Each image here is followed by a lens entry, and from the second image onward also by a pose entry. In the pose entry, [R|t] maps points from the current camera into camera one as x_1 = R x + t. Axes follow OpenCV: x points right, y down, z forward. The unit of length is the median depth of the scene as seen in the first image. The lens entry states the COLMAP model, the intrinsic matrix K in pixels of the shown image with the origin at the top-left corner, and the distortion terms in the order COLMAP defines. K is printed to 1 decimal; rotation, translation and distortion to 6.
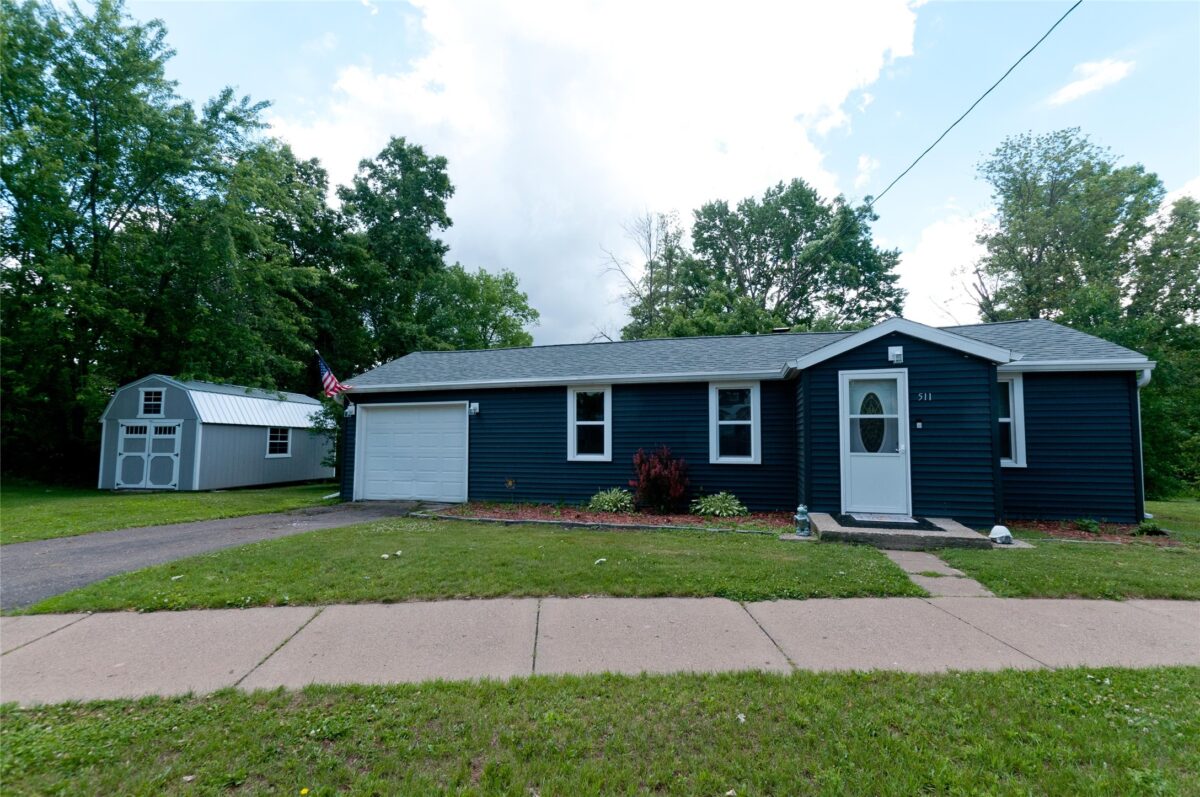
lens RADIAL K [[522.2, 0, 607.0], [0, 522.2, 394.8], [0, 0, 1]] dist [0.008006, -0.003037]
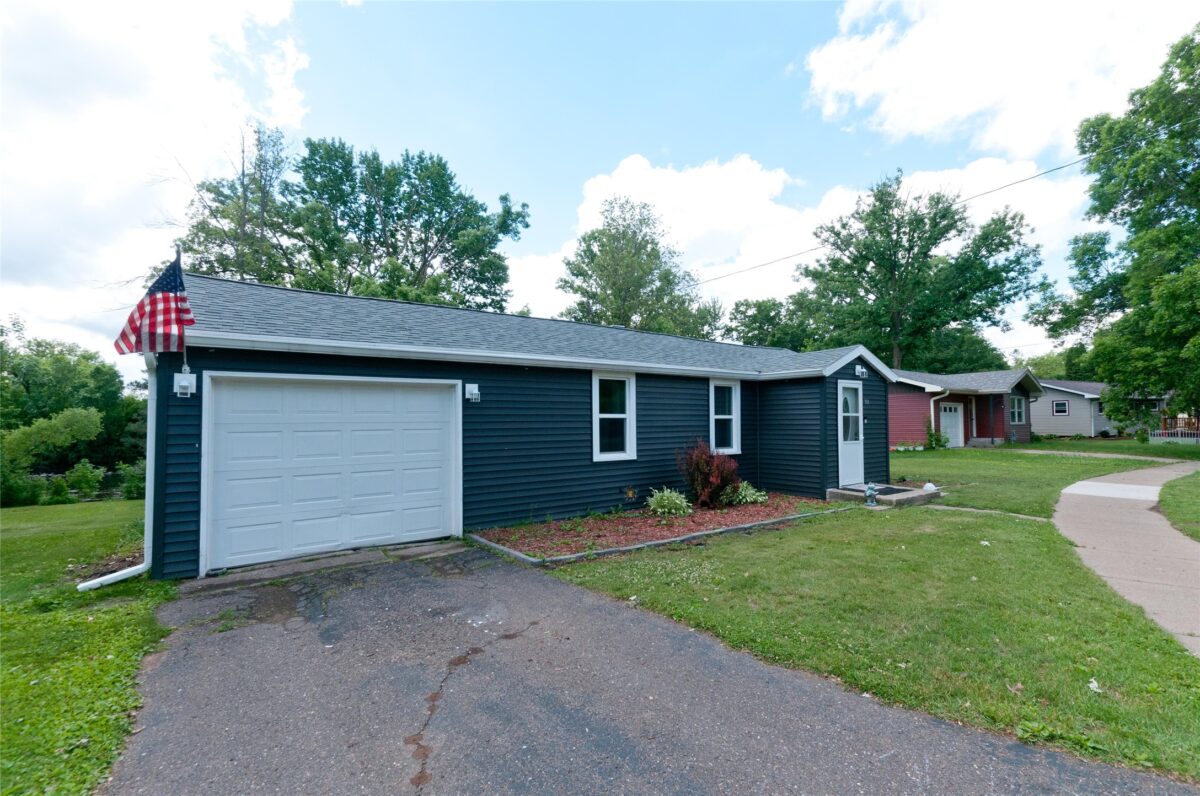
lens RADIAL K [[522.2, 0, 603.4], [0, 522.2, 402.7], [0, 0, 1]] dist [0.008006, -0.003037]
pose [[0.610575, 0.024097, 0.791592, -0.673849], [-0.062631, 0.997876, 0.017932, 0.016944], [-0.789478, -0.060528, 0.610787, 0.459199]]
